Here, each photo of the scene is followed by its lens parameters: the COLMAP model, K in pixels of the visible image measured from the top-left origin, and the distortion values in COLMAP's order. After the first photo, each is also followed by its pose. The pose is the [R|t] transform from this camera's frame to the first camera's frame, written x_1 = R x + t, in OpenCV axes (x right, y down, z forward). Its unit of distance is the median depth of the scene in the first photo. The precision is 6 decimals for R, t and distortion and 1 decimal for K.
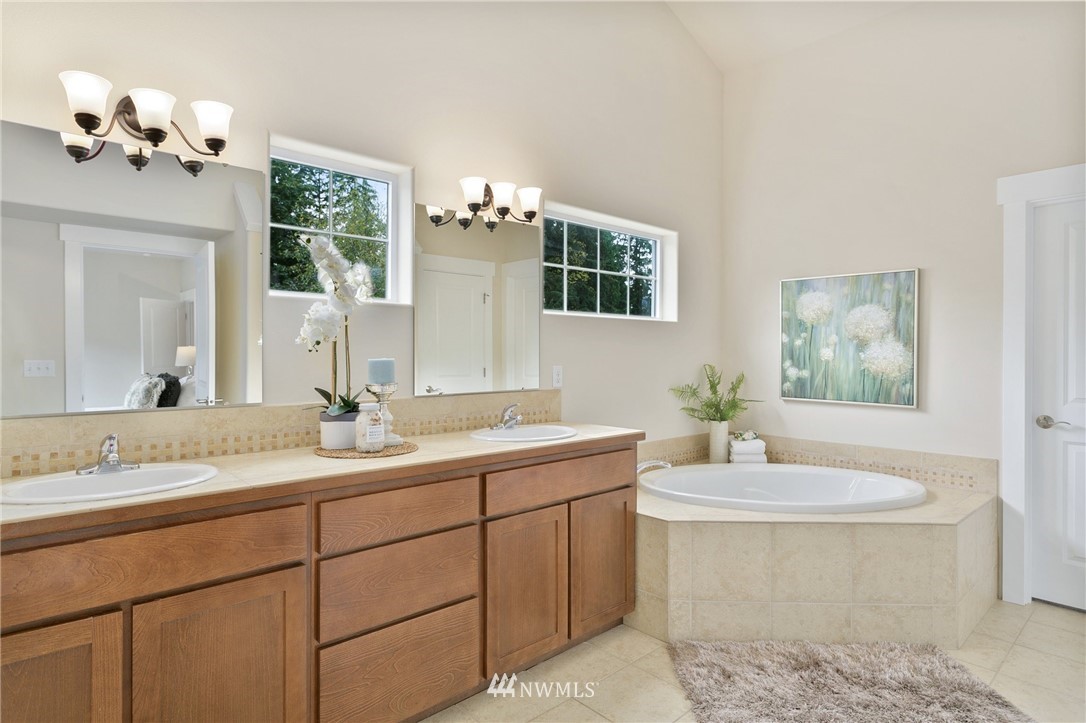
lens RADIAL K [[588.5, 0, 542.3], [0, 588.5, 357.1], [0, 0, 1]] dist [0.001562, 0.001514]
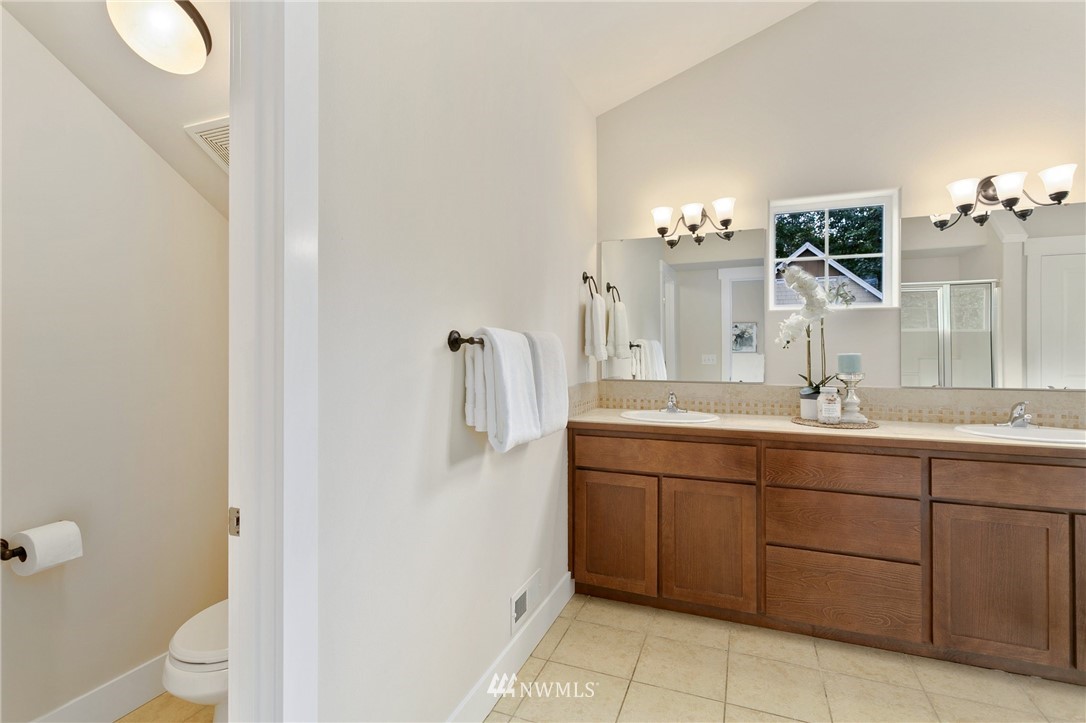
lens RADIAL K [[513.4, 0, 540.7], [0, 513.4, 351.6], [0, 0, 1]] dist [0.001716, 0.001088]
pose [[0.439212, 0.002070, -0.898381, 0.444667], [-0.003292, 0.999994, 0.000695, 0.000079], [0.898378, 0.002652, 0.439216, -0.084376]]
